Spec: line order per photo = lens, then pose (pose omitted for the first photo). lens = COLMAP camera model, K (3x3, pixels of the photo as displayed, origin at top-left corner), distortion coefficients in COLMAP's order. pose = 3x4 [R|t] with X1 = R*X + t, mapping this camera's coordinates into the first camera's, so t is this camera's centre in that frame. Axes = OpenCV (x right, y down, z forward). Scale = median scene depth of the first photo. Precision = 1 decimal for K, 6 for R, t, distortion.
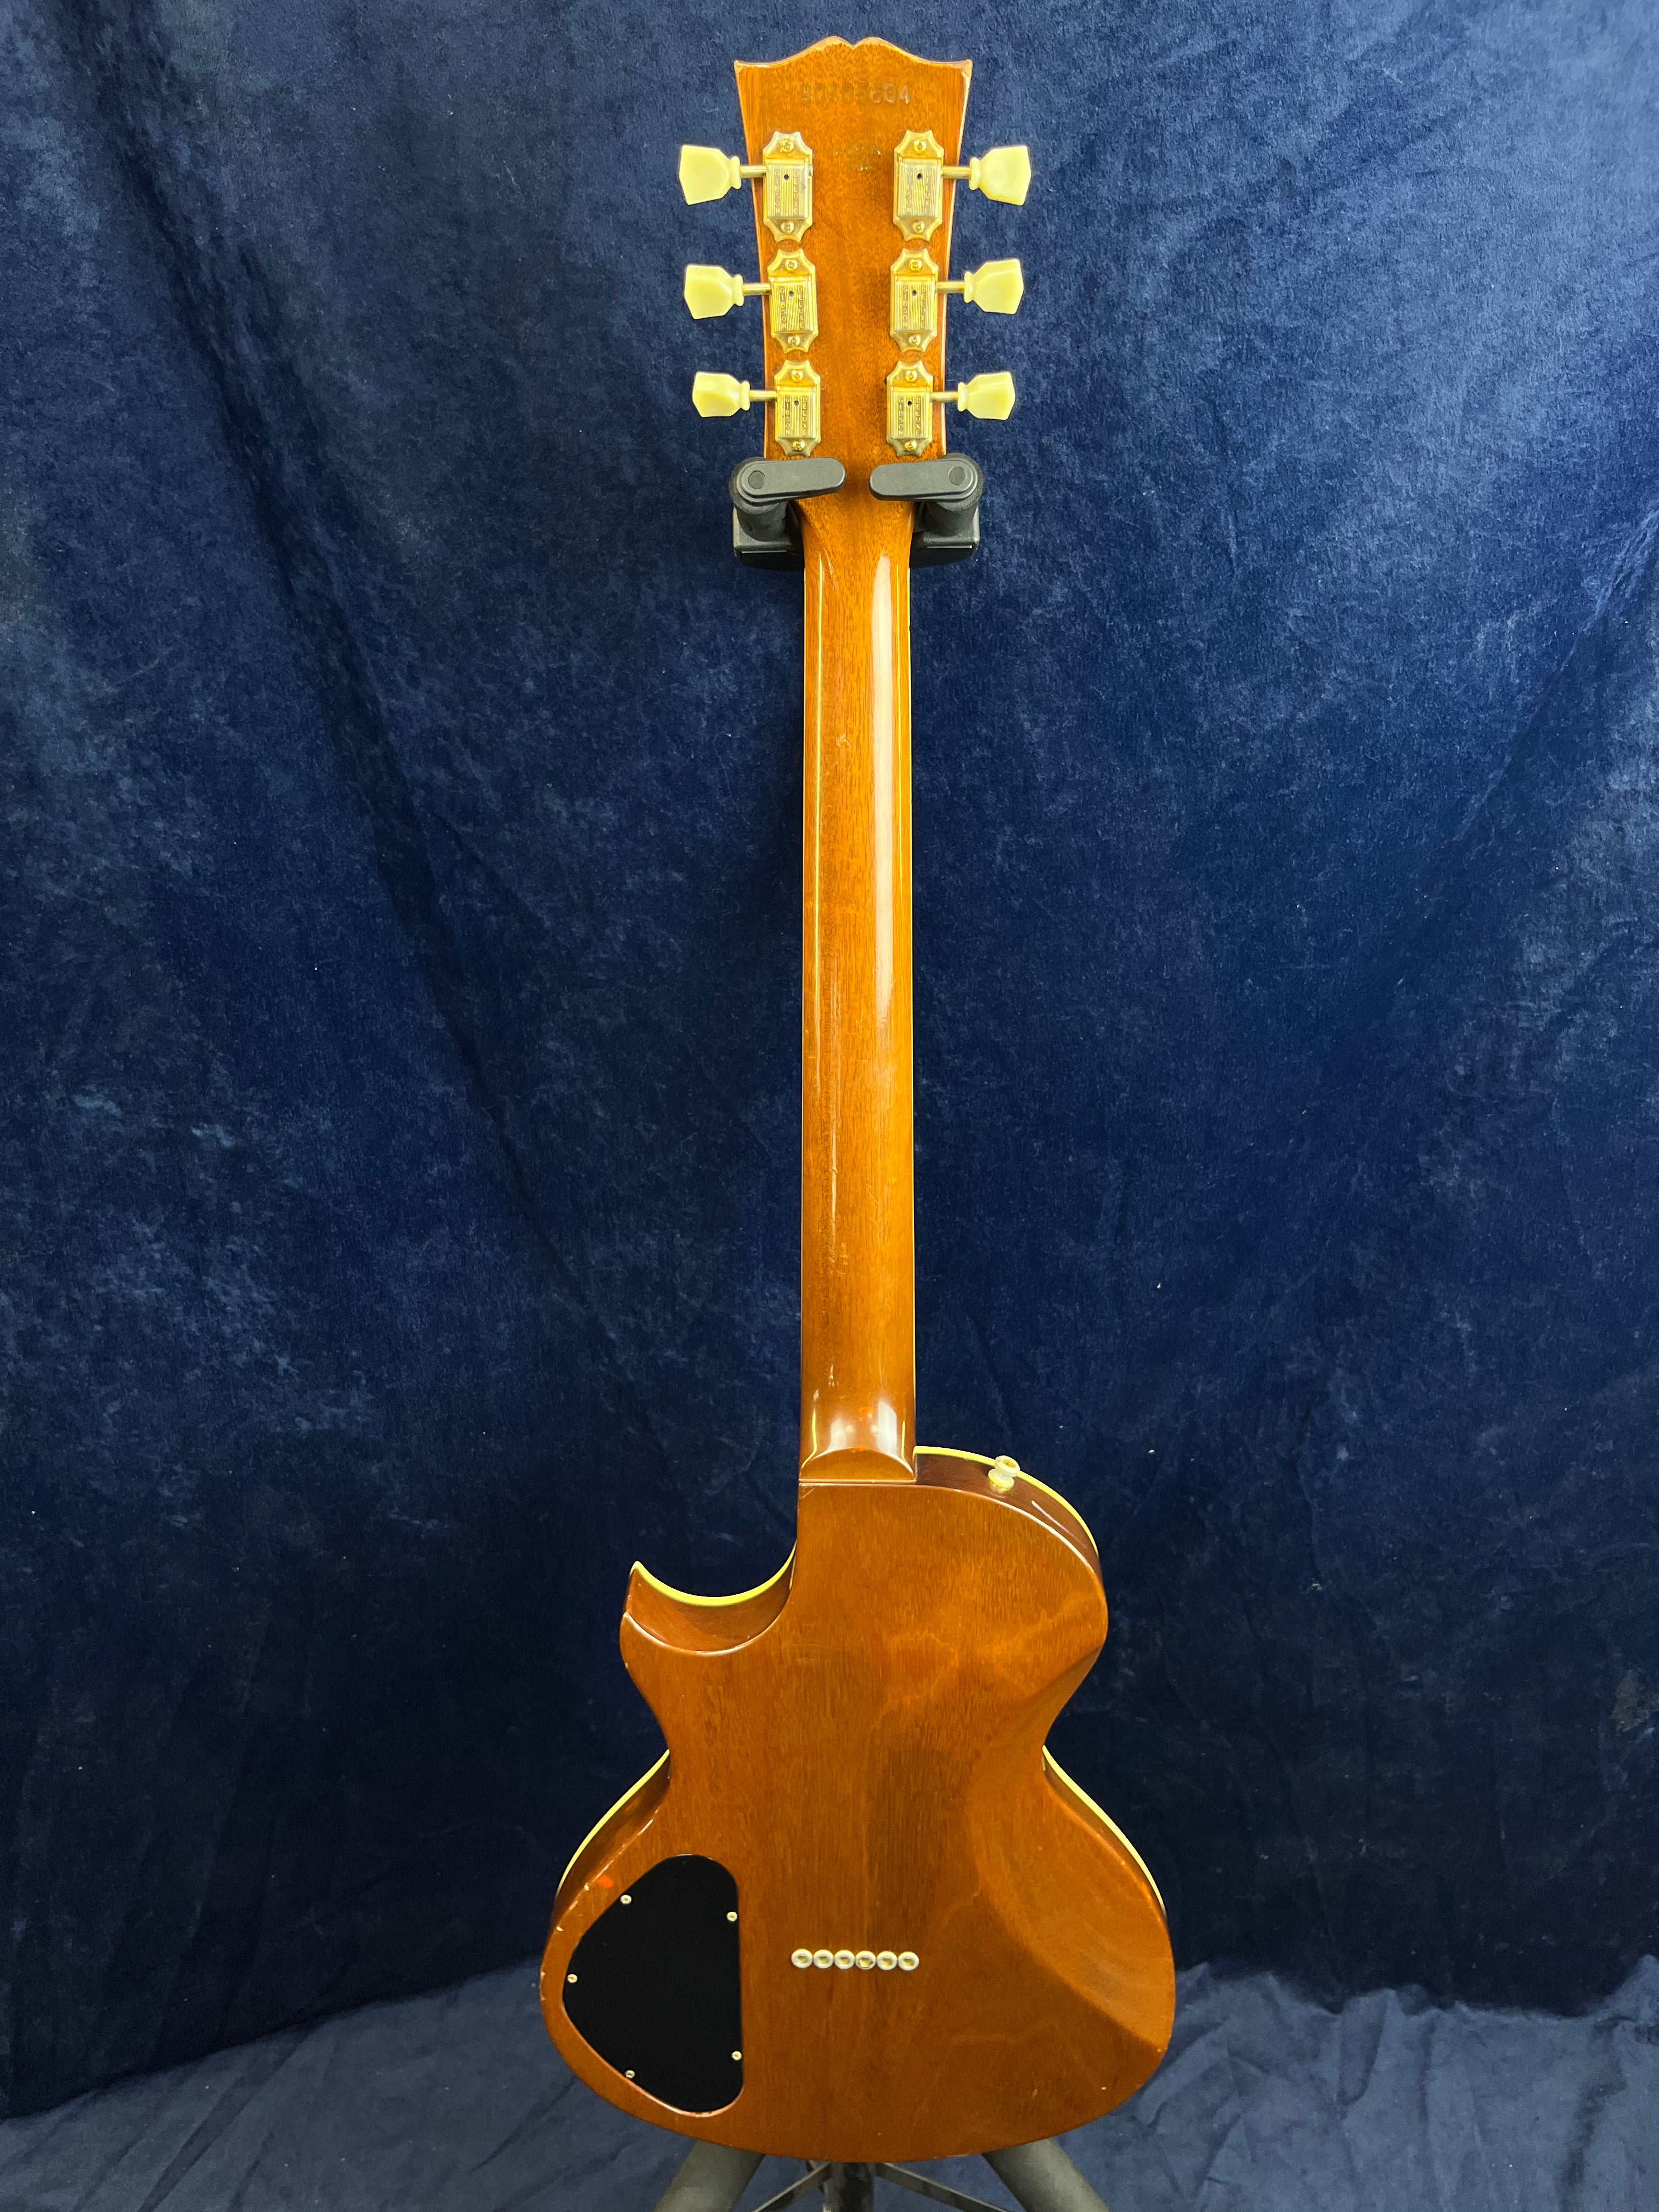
lens RADIAL K [[1685.9, 0, 858.2], [0, 1685.9, 1106.6], [0, 0, 1]] dist [0.051574, -0.079515]
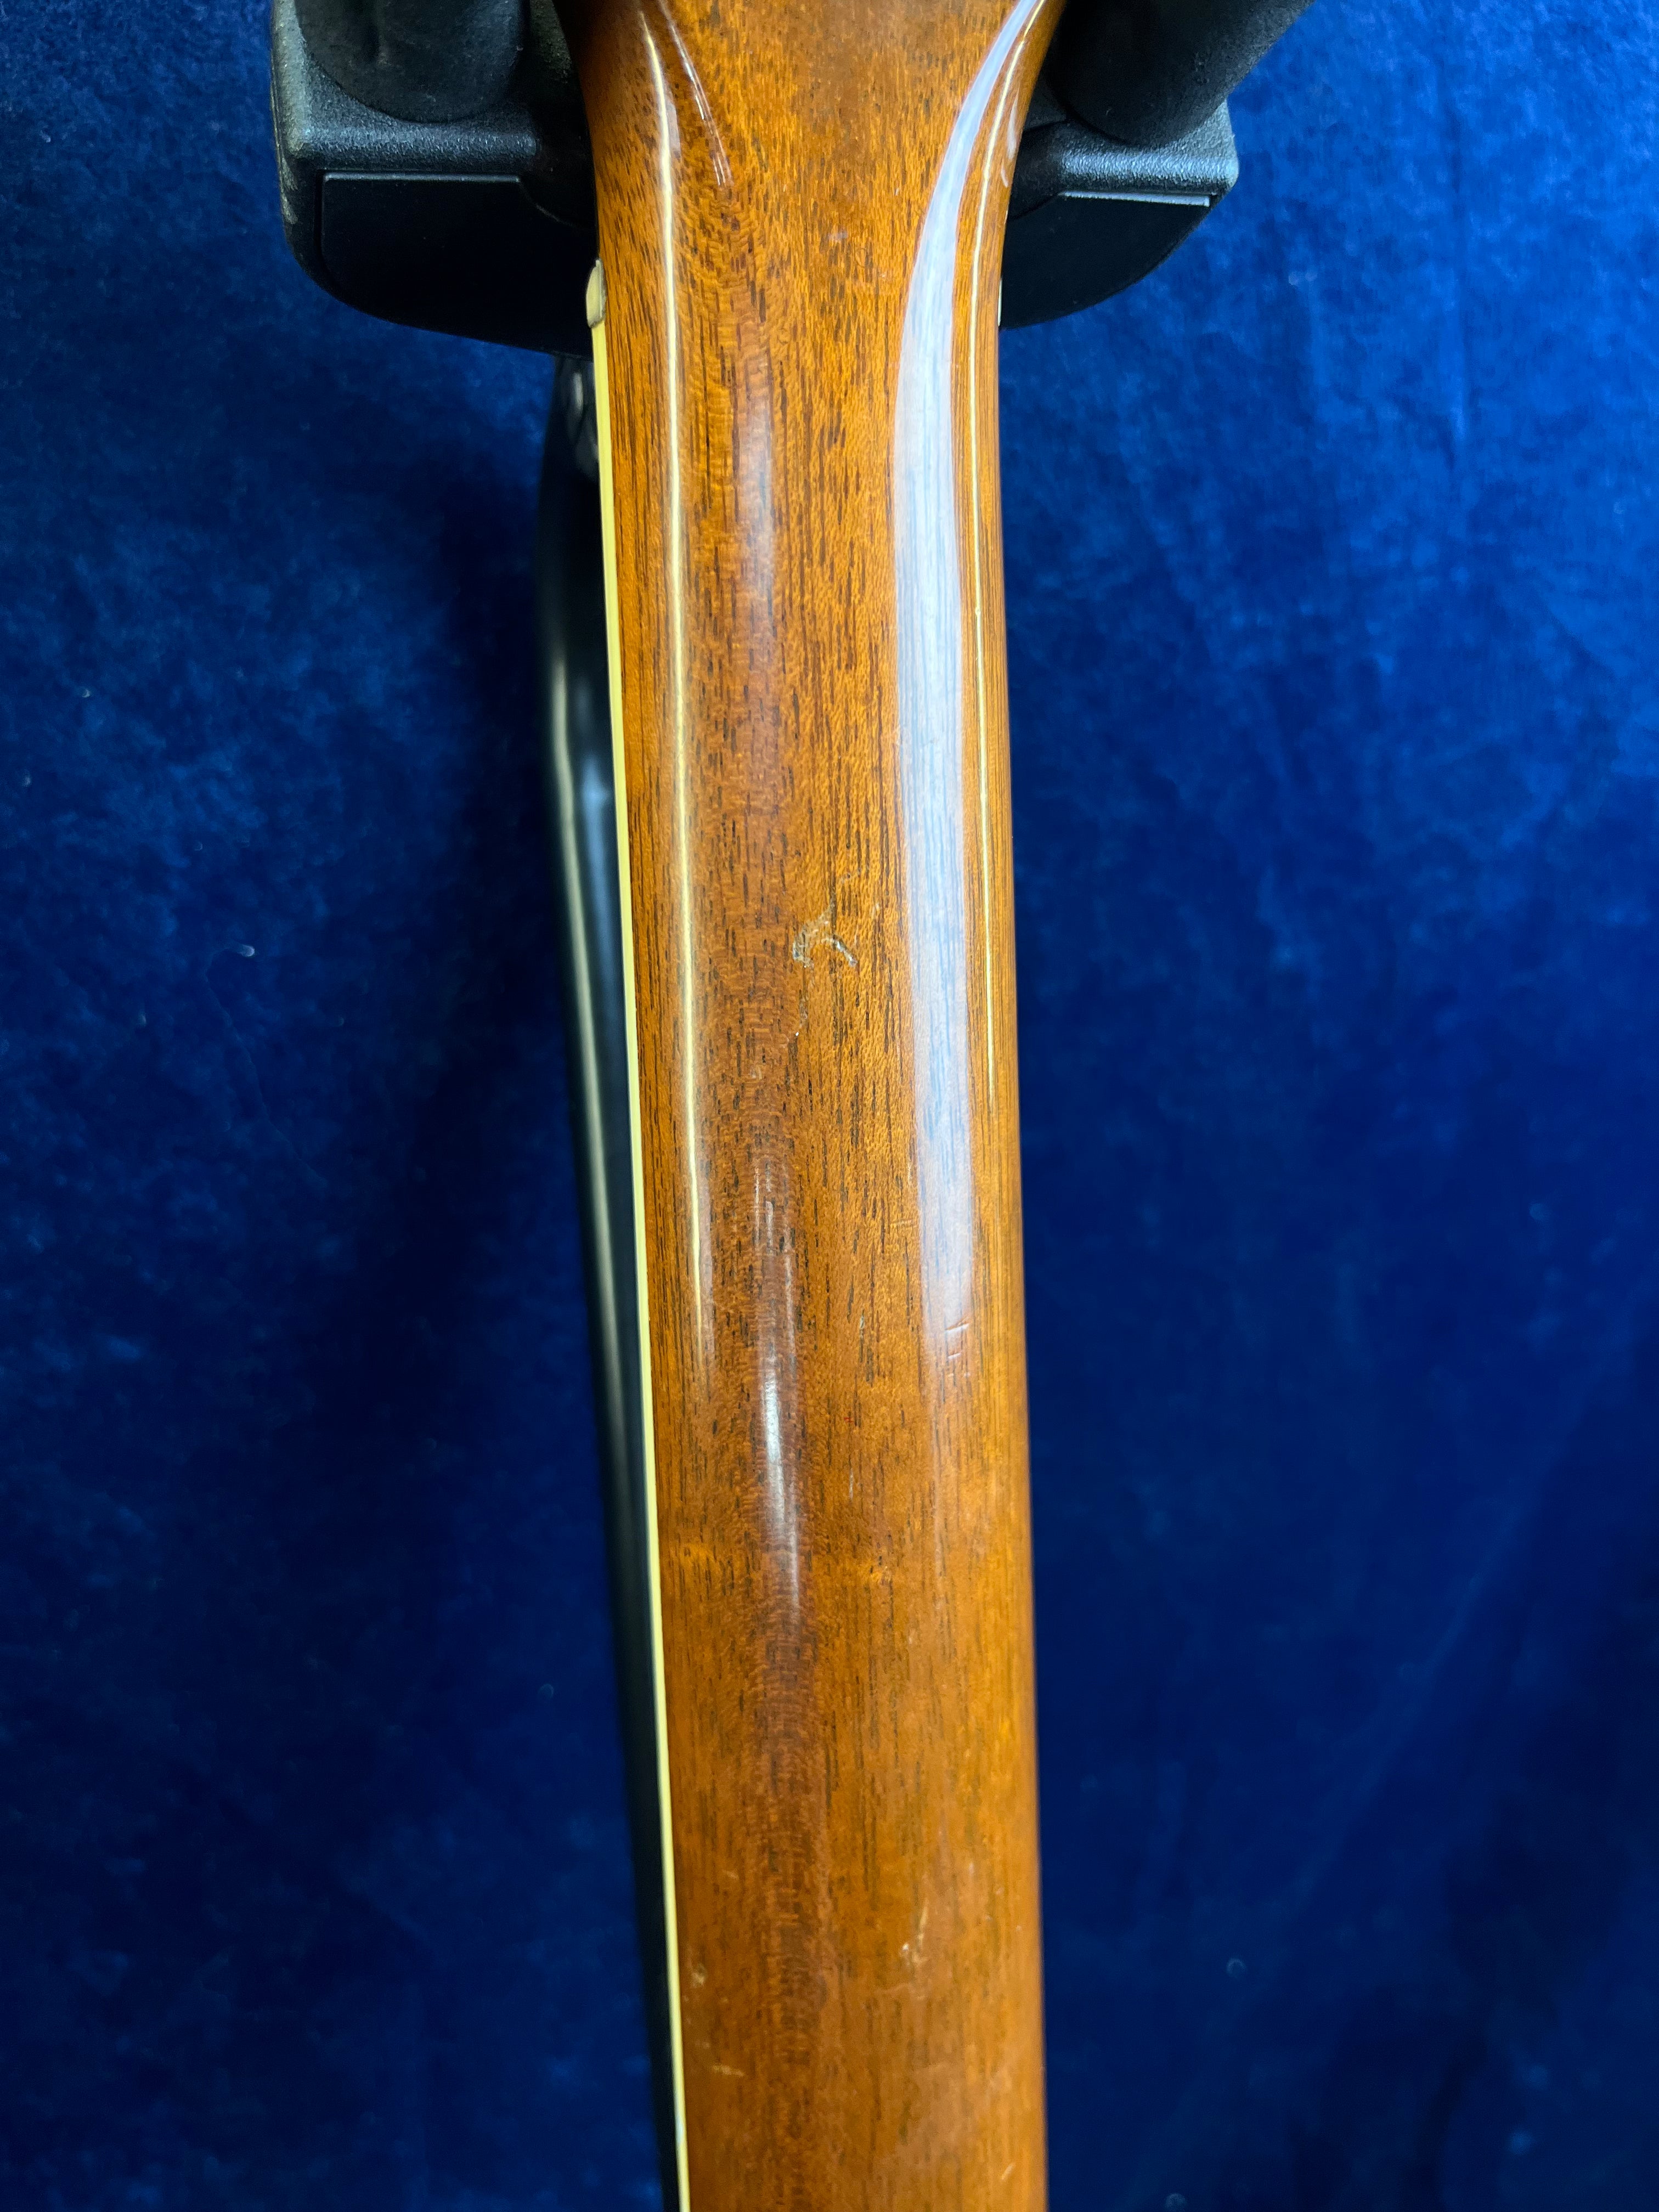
lens RADIAL K [[1719.2, 0, 824.4], [0, 1719.2, 1102.3], [0, 0, 1]] dist [-0.004747, -0.001475]
pose [[0.950606, -0.104998, 0.292101, -0.070644], [0.135636, 0.986963, -0.086638, -0.143628], [-0.279196, 0.121978, 0.952455, 0.638608]]
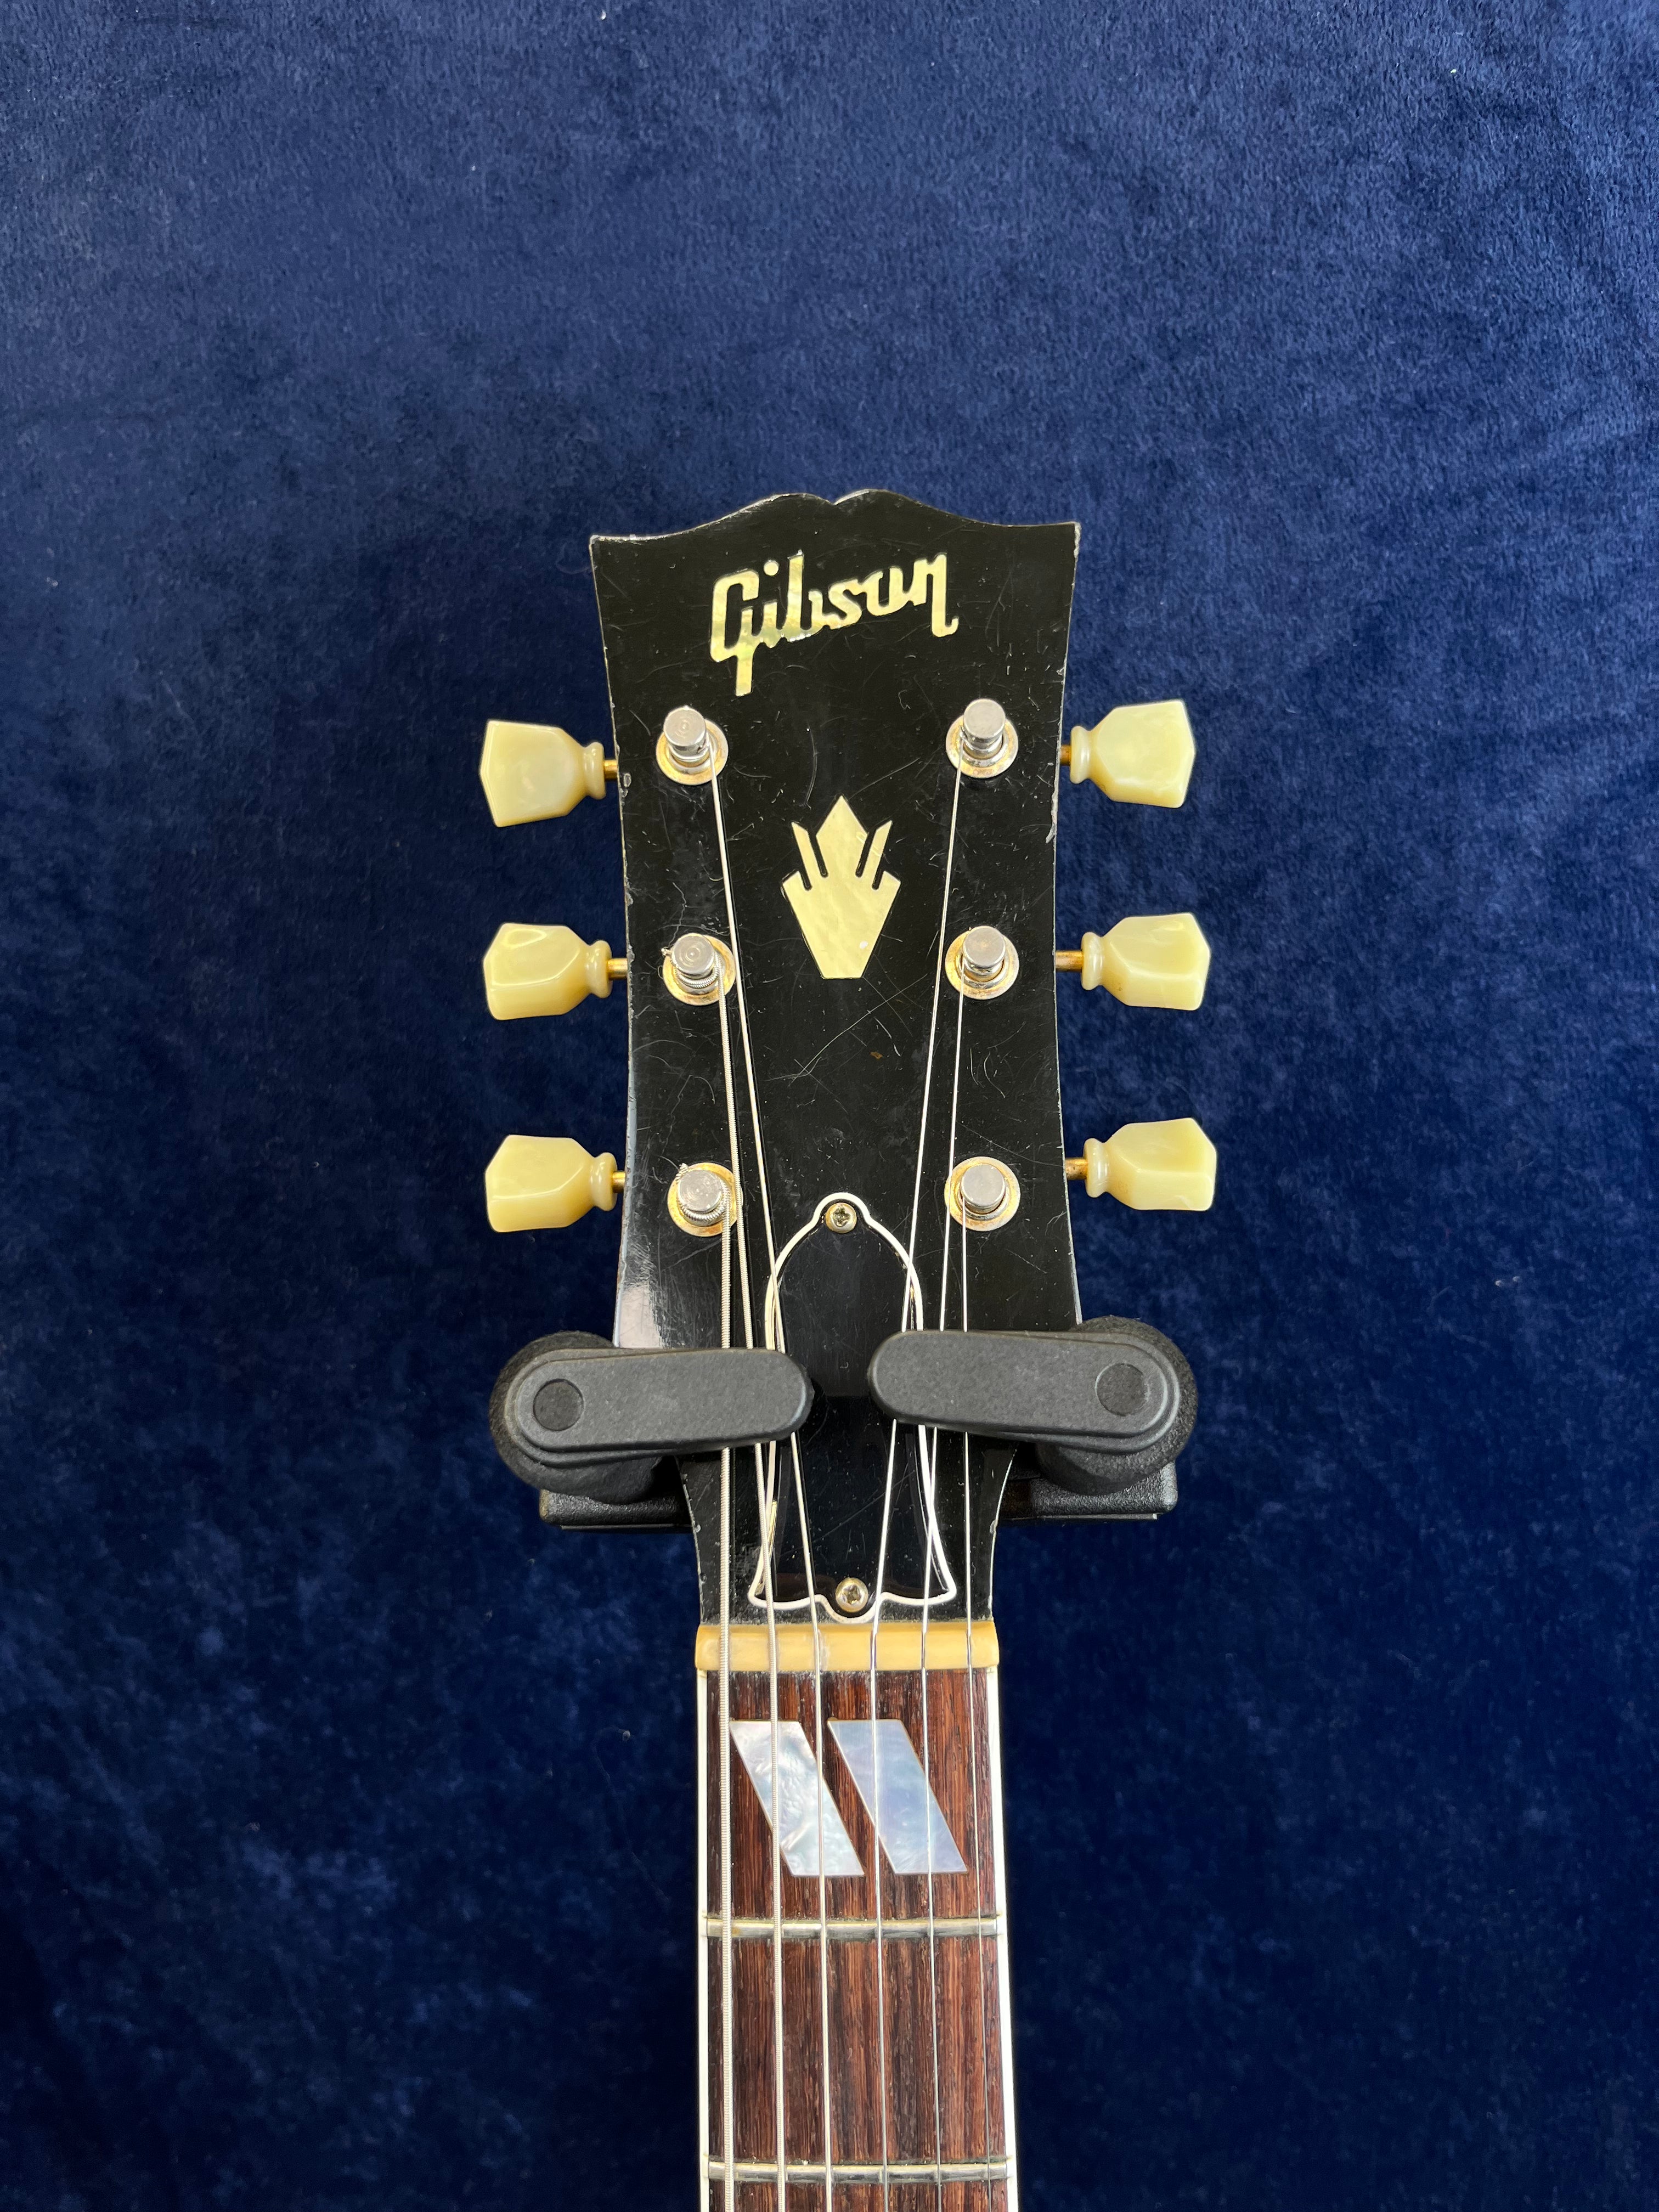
lens RADIAL K [[1711.3, 0, 860.1], [0, 1711.3, 1082.5], [0, 0, 1]] dist [-0.005828, -0.005198]
pose [[0.997465, 0.001896, -0.071133, 0.024217], [-0.022498, 0.956771, -0.289972, -0.259890], [0.067509, 0.290837, 0.954388, 0.493556]]
